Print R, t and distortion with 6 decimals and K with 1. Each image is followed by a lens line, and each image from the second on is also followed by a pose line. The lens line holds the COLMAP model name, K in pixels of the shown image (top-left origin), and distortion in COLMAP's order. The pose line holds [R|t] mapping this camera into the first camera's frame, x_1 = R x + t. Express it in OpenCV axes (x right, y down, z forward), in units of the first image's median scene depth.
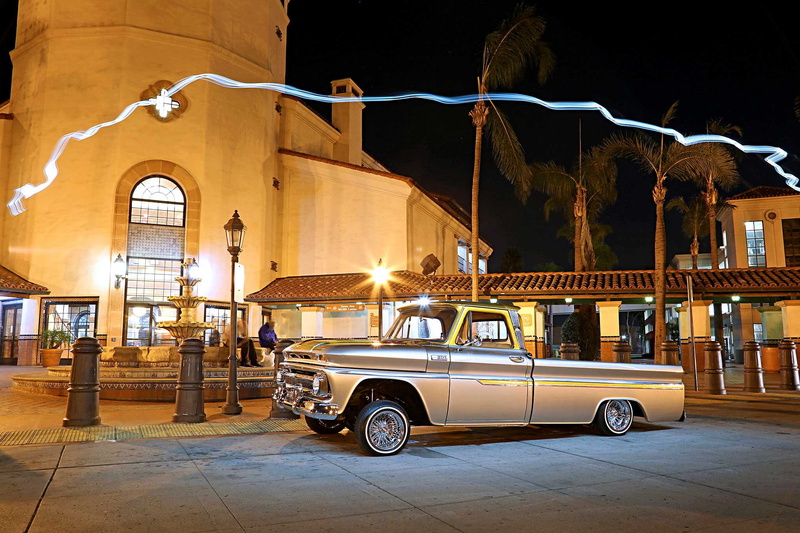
lens RADIAL K [[616.9, 0, 400.0], [0, 616.9, 266.5], [0, 0, 1]] dist [-0.046065, 0.006033]
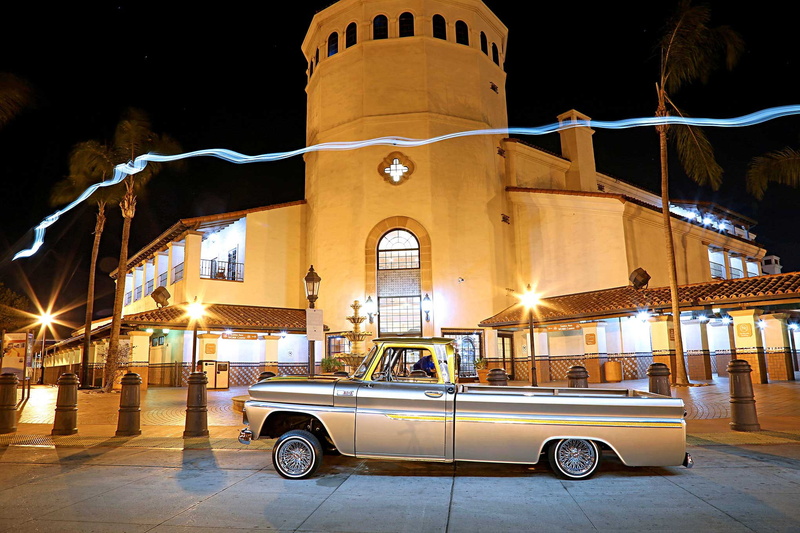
lens RADIAL K [[552.6, 0, 400.0], [0, 552.6, 266.5], [0, 0, 1]] dist [-0.097475, 0.002572]
pose [[0.843838, -0.110962, -0.525000, 0.183168], [0.089685, 0.993788, -0.065893, -0.000139], [0.529051, 0.008518, 0.848548, 0.063129]]
